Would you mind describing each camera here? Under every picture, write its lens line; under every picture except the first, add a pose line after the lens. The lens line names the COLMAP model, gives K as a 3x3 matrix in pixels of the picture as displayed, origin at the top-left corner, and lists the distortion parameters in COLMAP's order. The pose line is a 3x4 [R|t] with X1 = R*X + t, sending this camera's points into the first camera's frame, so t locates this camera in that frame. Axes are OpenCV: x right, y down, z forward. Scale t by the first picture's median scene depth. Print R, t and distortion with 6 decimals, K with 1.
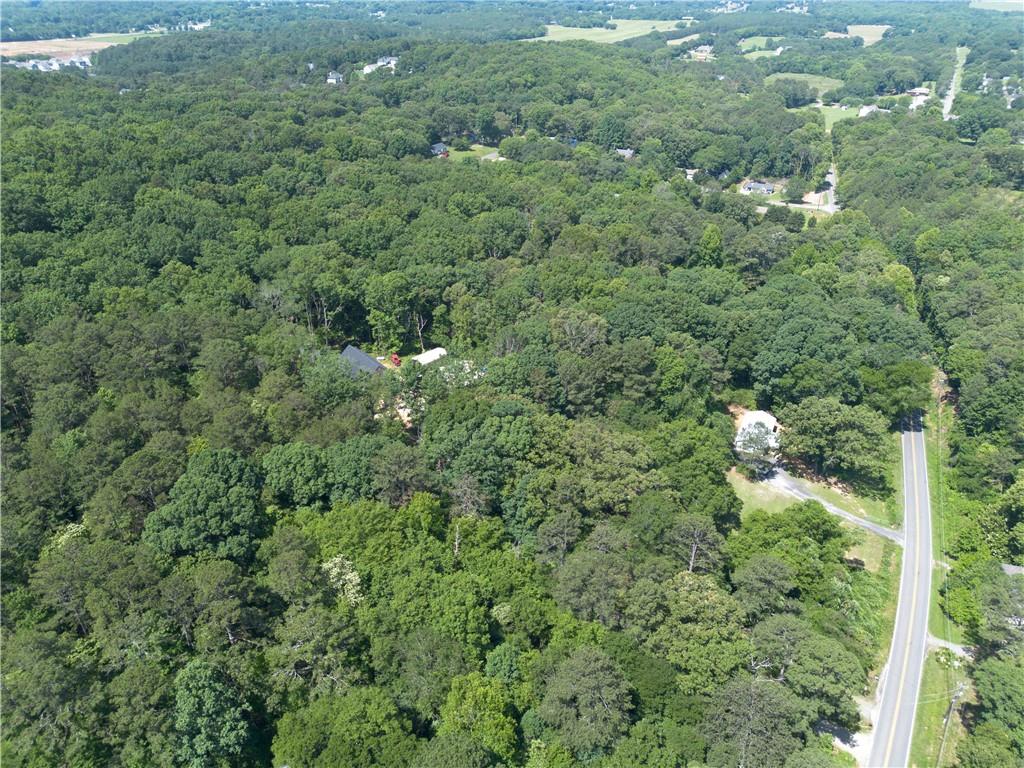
lens RADIAL K [[726.1, 0, 513.4], [0, 726.1, 384.6], [0, 0, 1]] dist [0.073894, -0.068427]
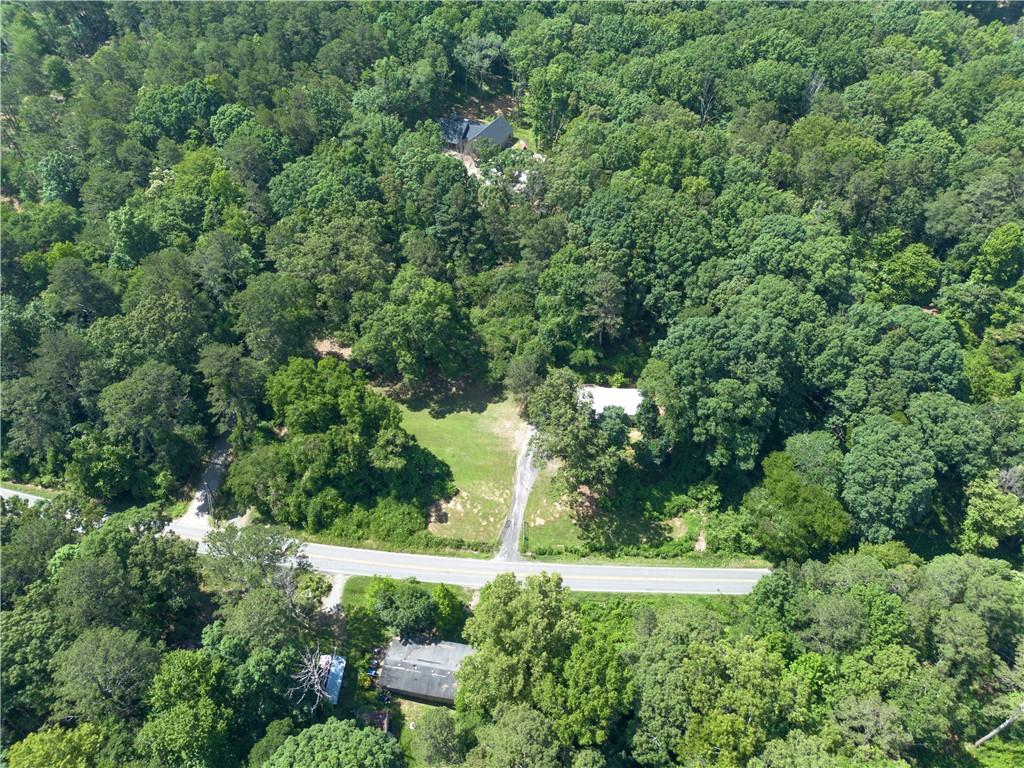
lens RADIAL K [[718.1, 0, 511.1], [0, 718.1, 385.7], [0, 0, 1]] dist [0.102745, -0.118643]
pose [[0.390217, 0.633949, -0.667712, 0.364872], [-0.444107, 0.764861, 0.466645, -0.124604], [0.806536, 0.114443, 0.580003, 0.195504]]
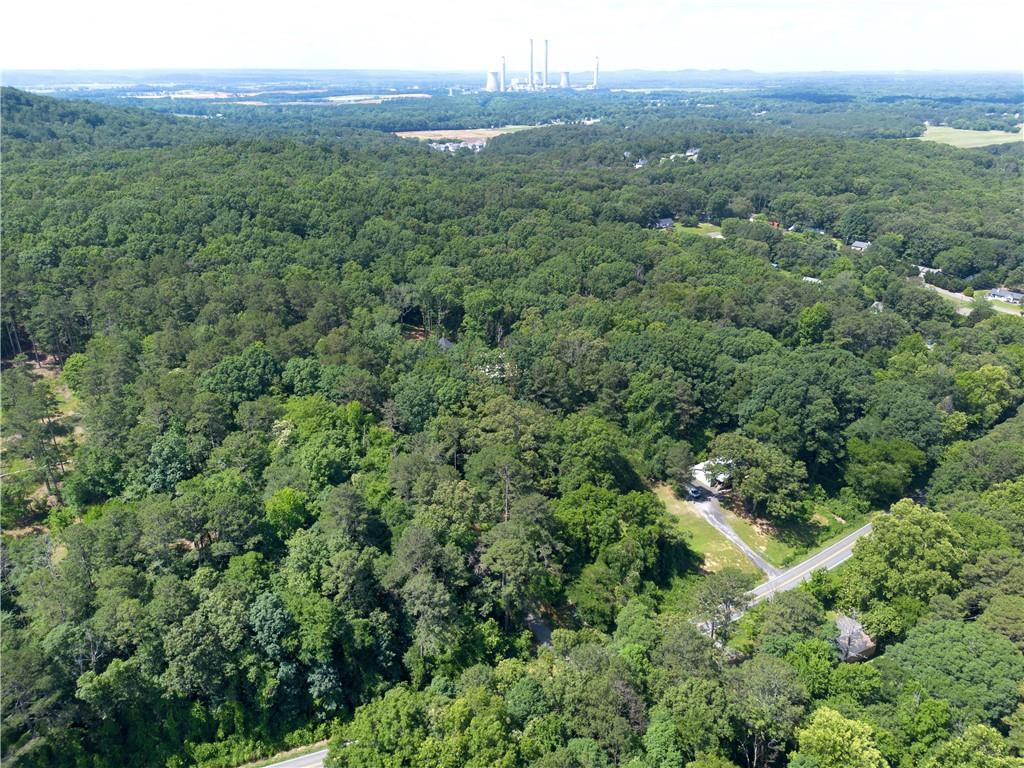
lens RADIAL K [[731.9, 0, 512.8], [0, 731.9, 366.1], [0, 0, 1]] dist [0.063434, -0.071399]
pose [[0.872103, 0.176033, -0.456562, 0.241750], [-0.236020, 0.968664, -0.077355, 0.033570], [0.428639, 0.175219, 0.886322, -0.066171]]
